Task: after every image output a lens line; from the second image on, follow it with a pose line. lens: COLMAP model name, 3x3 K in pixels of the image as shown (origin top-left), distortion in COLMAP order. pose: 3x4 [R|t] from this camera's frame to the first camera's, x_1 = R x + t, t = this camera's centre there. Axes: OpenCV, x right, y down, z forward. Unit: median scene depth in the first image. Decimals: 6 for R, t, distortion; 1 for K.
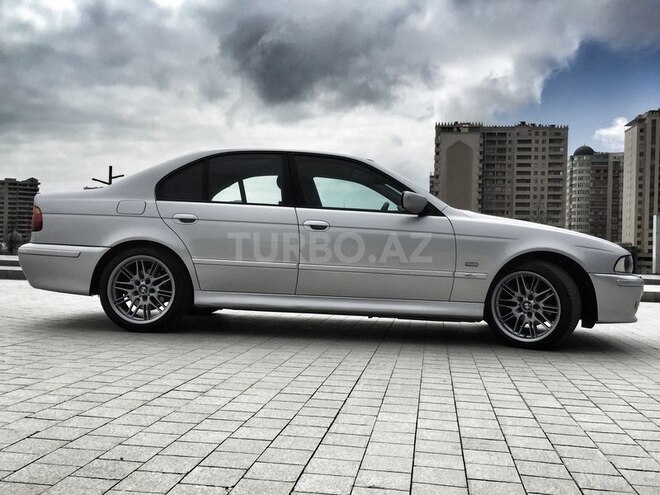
lens RADIAL K [[703.3, 0, 331.0], [0, 703.3, 244.8], [0, 0, 1]] dist [0.046126, 0.000000]
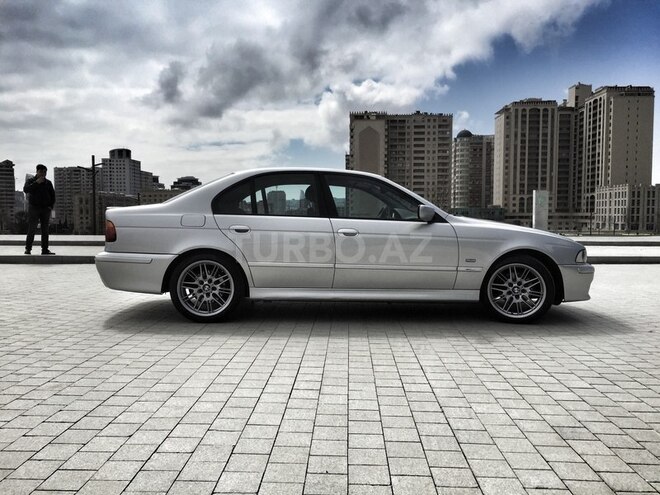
lens RADIAL K [[561.5, 0, 329.2], [0, 561.5, 249.6], [0, 0, 1]] dist [0.046894, -0.044191]
pose [[0.993749, -0.031547, 0.107087, -0.162228], [0.024131, 0.997265, 0.069857, -0.068196], [-0.108997, -0.066837, 0.991793, 0.012574]]
